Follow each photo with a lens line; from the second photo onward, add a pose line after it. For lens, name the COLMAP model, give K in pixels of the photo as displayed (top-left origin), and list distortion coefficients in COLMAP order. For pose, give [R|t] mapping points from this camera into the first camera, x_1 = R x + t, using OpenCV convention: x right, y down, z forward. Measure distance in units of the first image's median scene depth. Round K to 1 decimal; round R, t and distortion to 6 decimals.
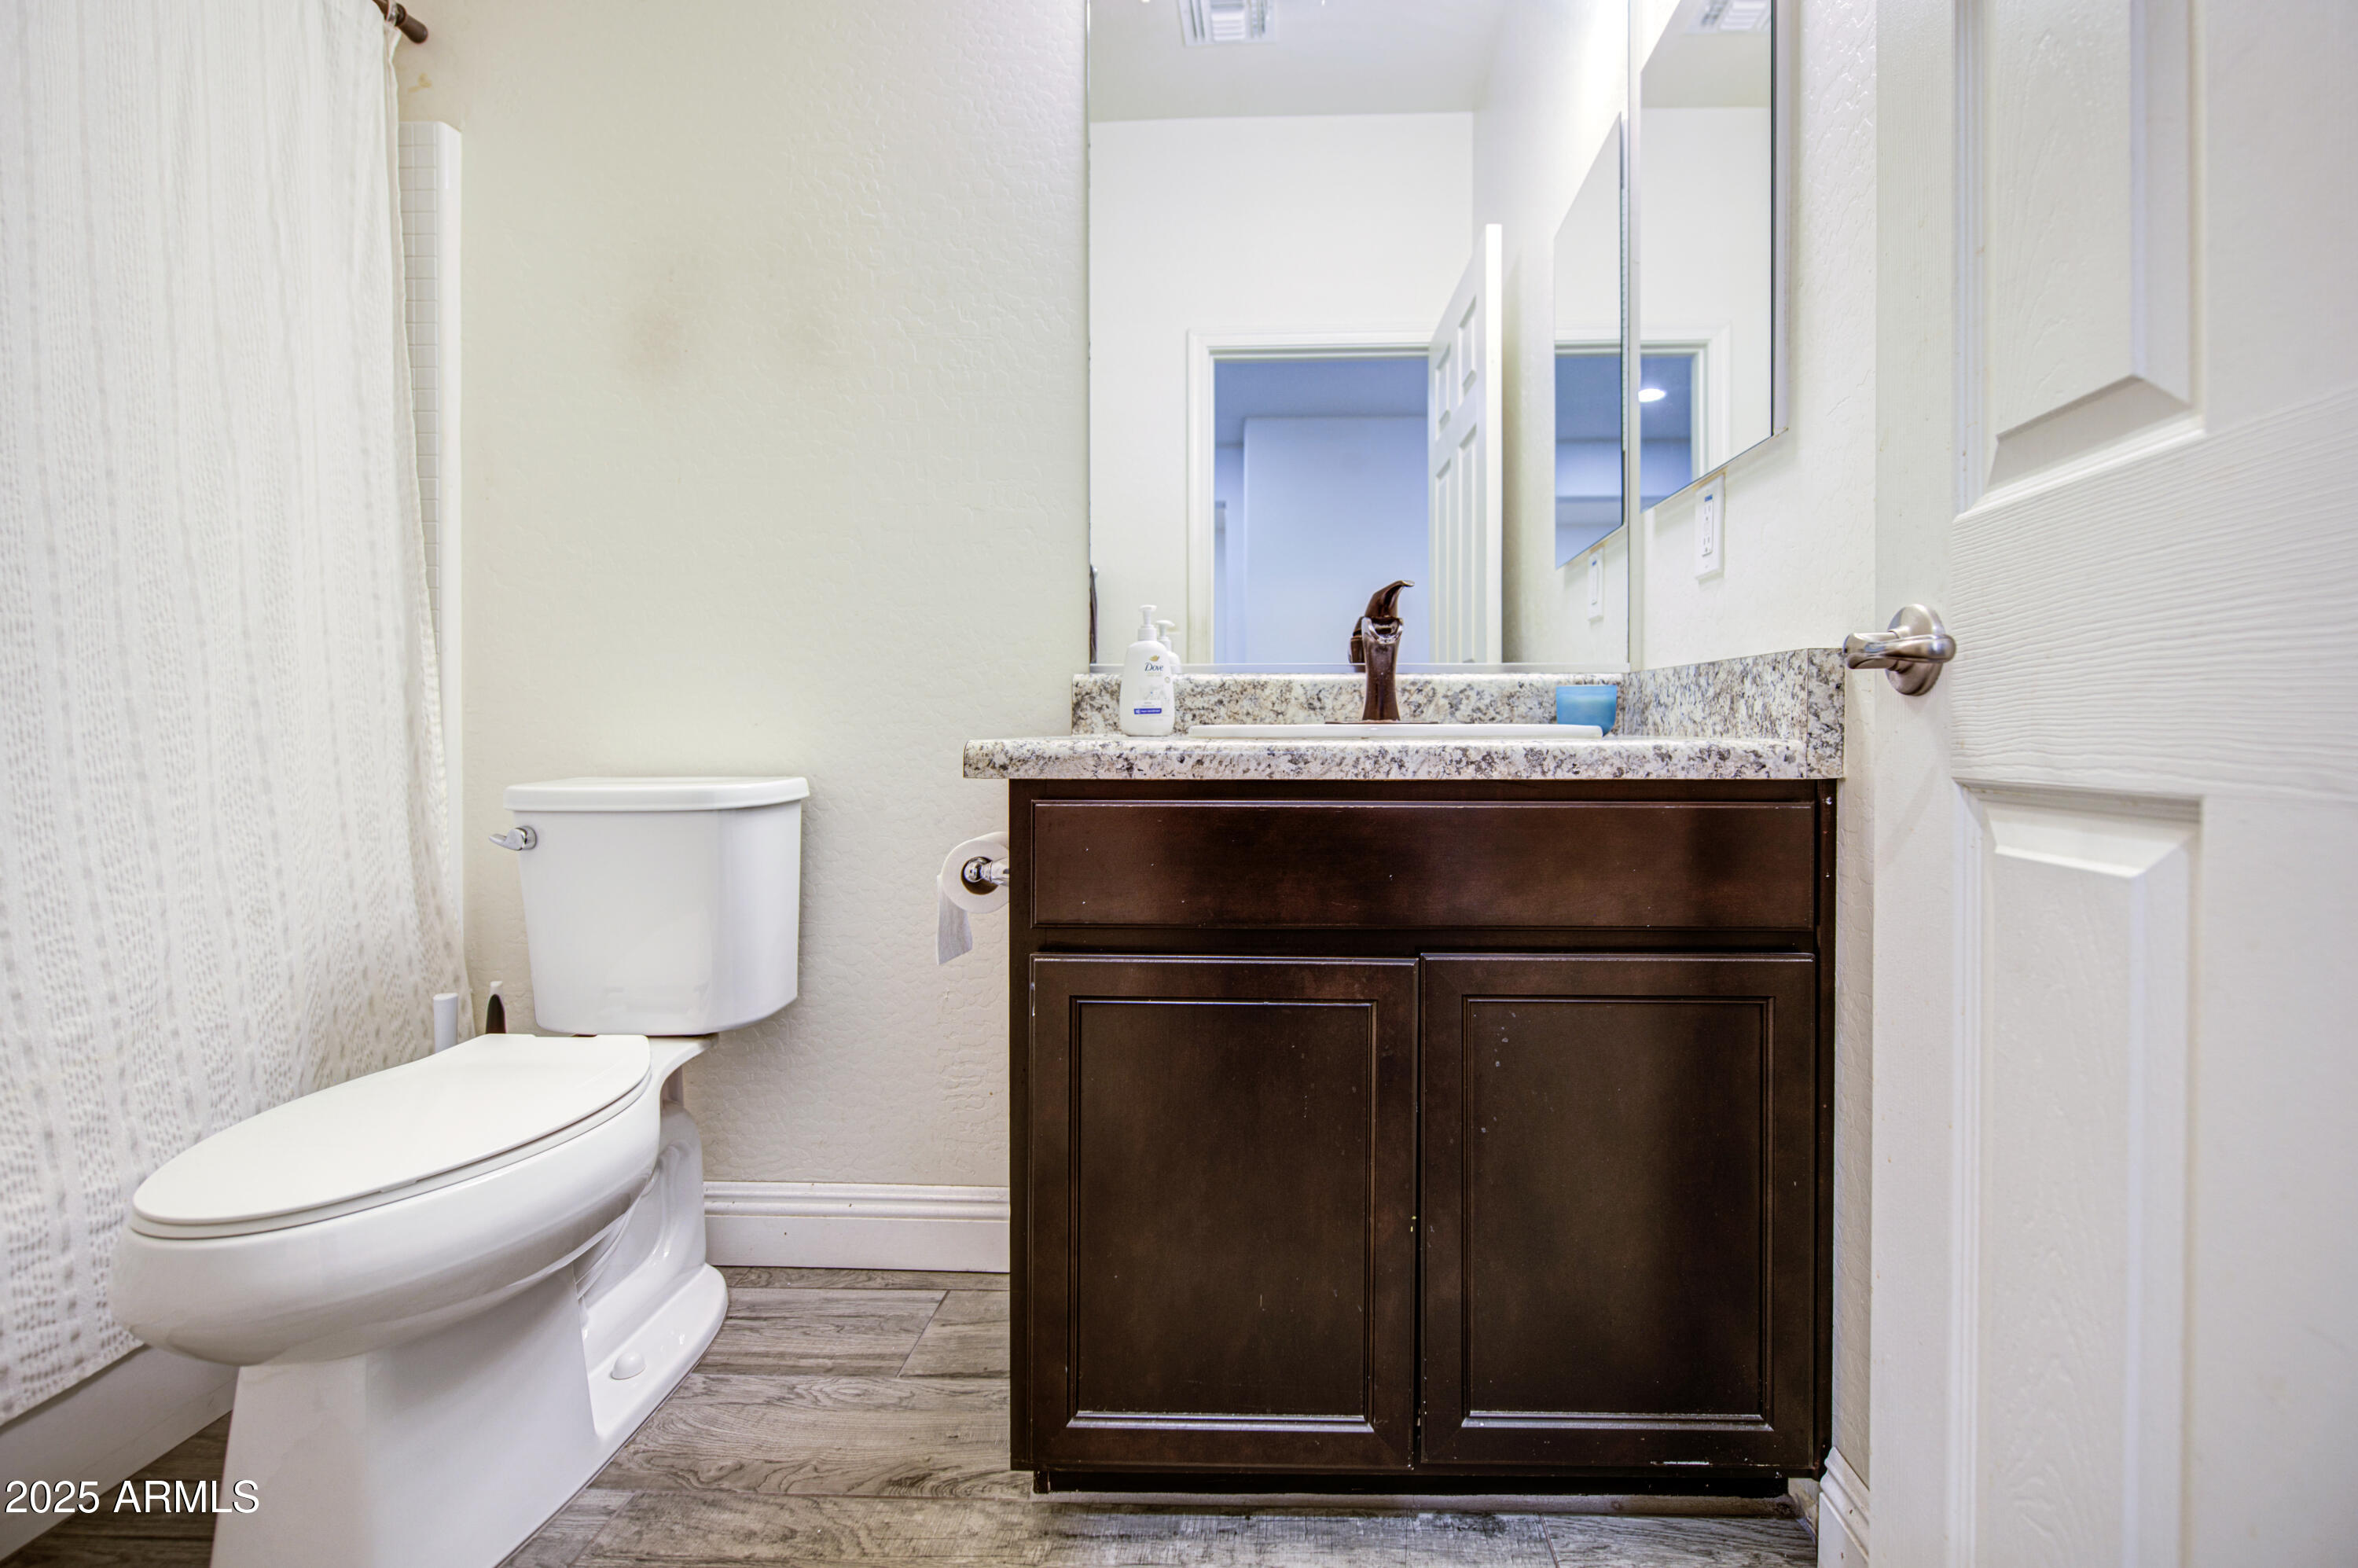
lens RADIAL K [[975.8, 0, 1207.7], [0, 975.8, 778.5], [0, 0, 1]] dist [0.000262, -0.000249]
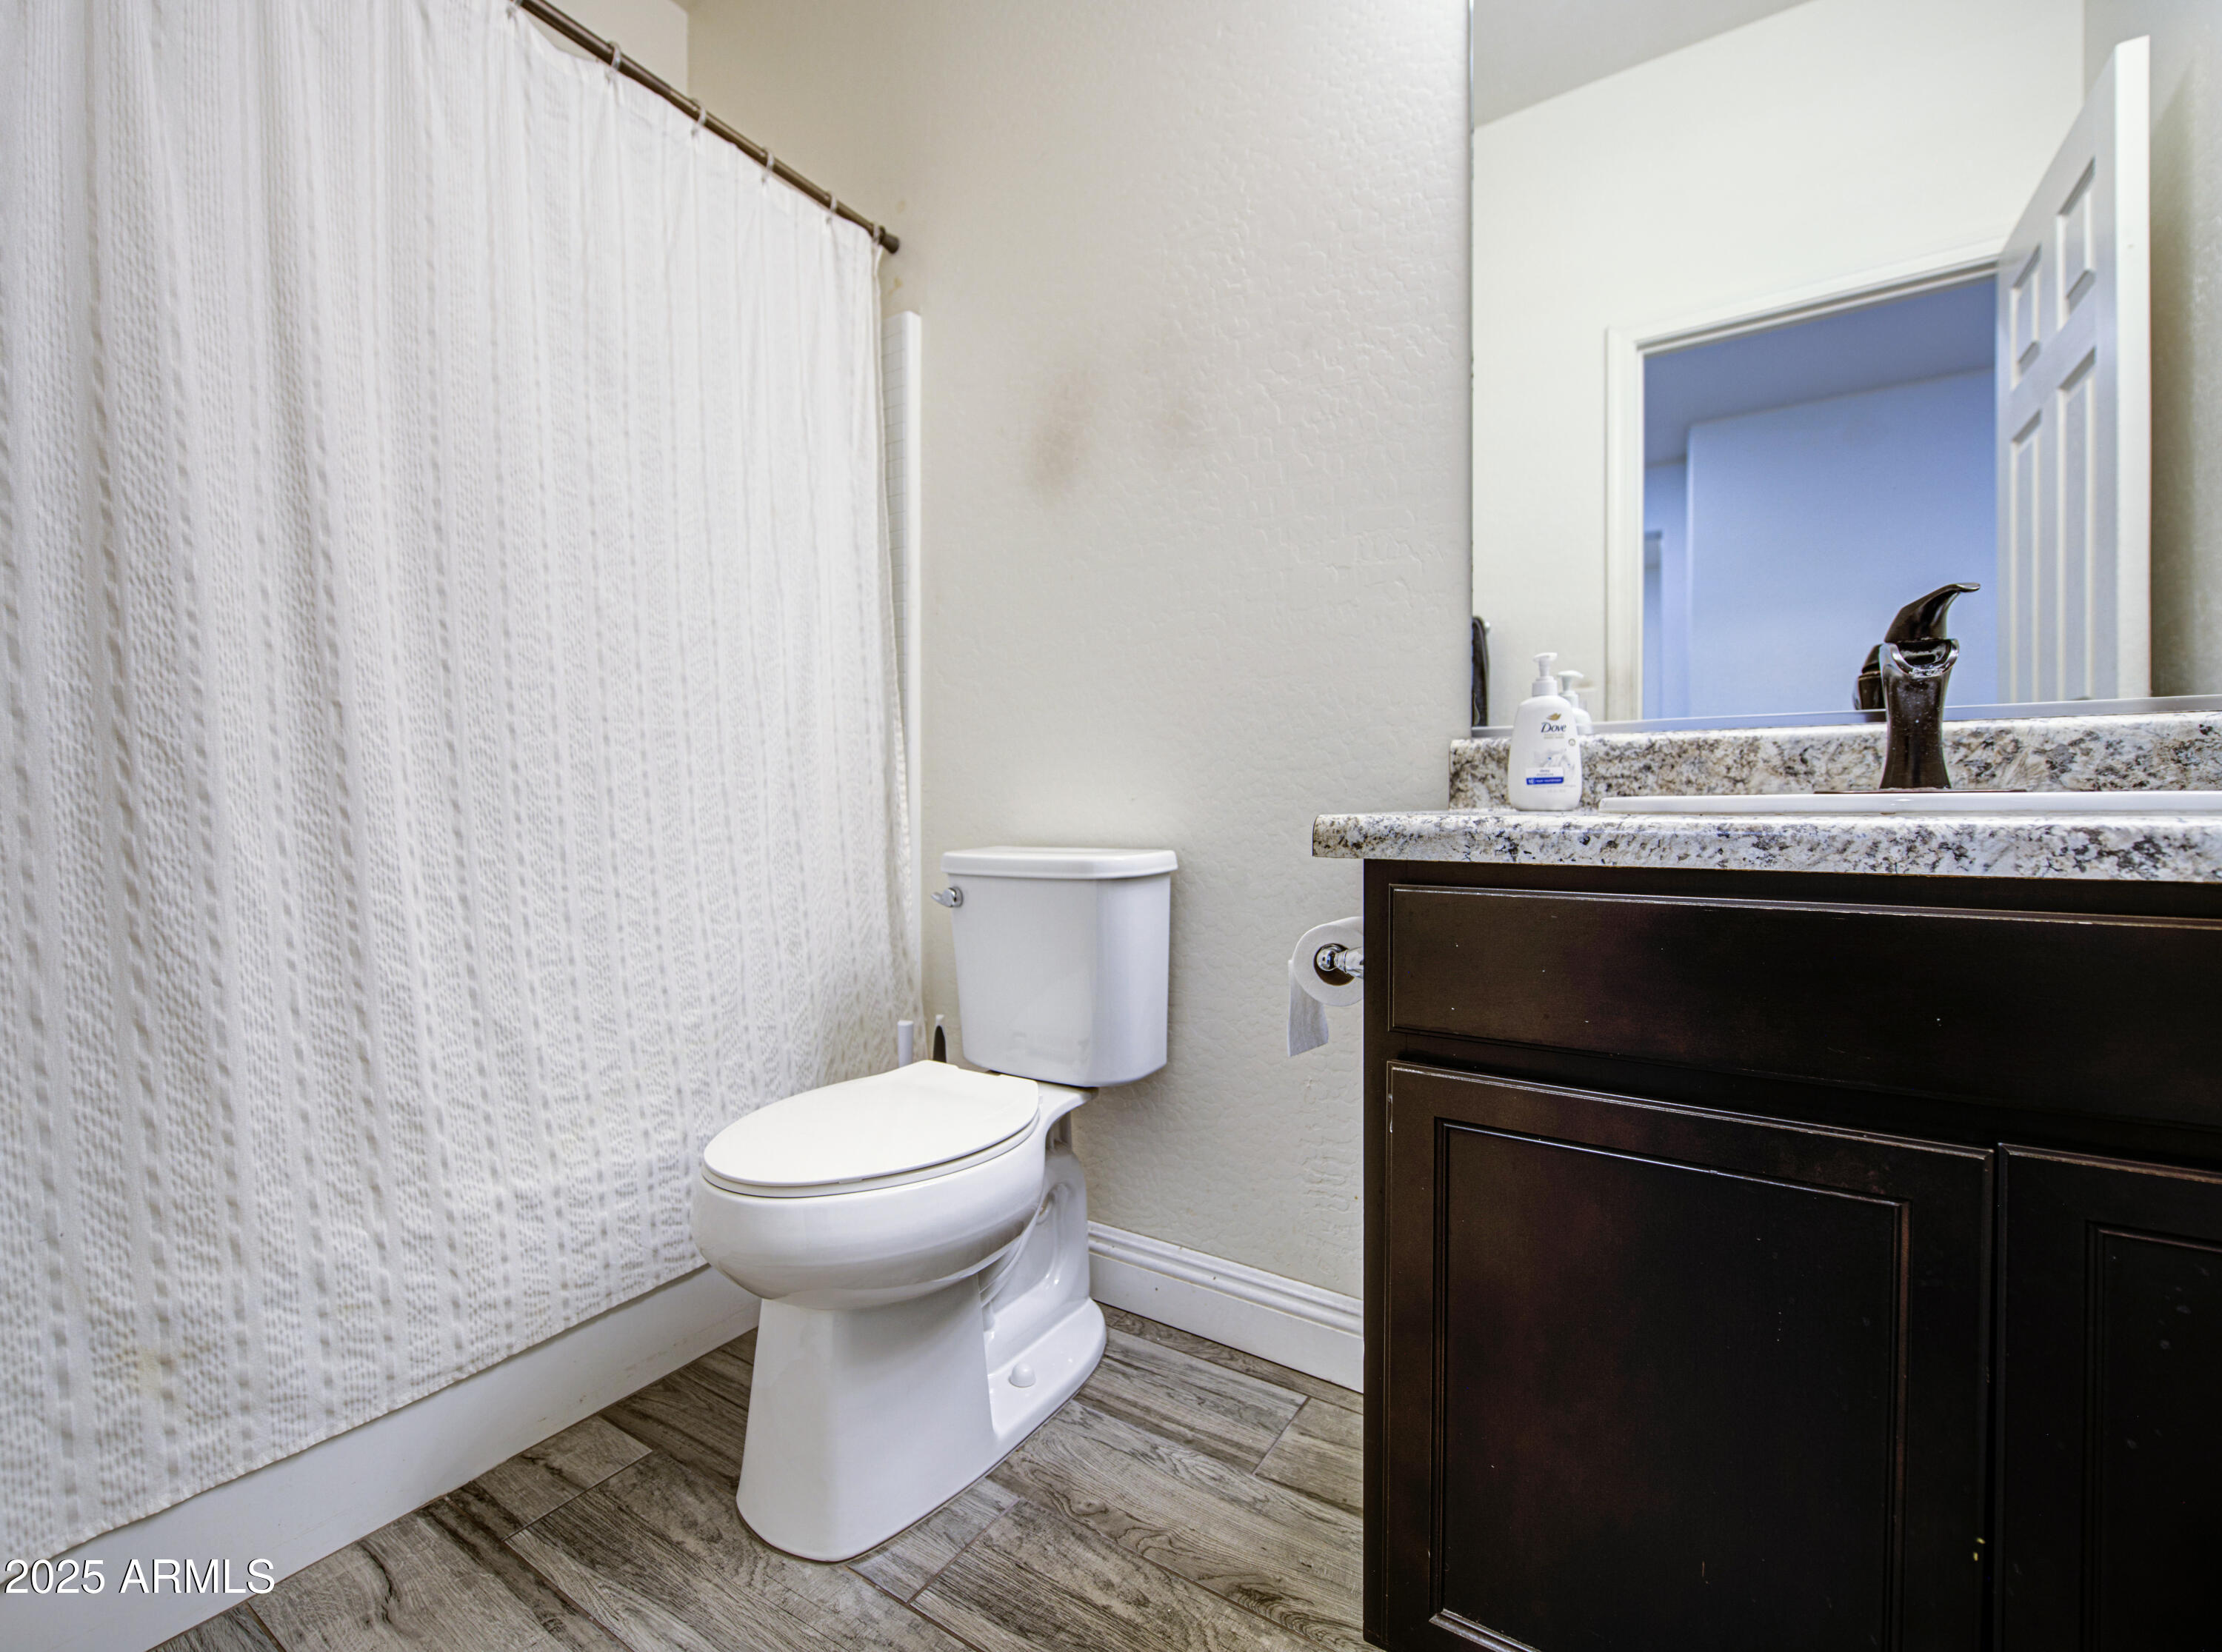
lens RADIAL K [[898.5, 0, 1105.4], [0, 898.5, 819.1], [0, 0, 1]] dist [0.000025, -0.000905]
pose [[0.856279, 0.005088, -0.516488, 0.014667], [-0.022912, 0.999341, -0.028141, -0.006621], [0.516005, 0.035930, 0.855832, 0.164481]]
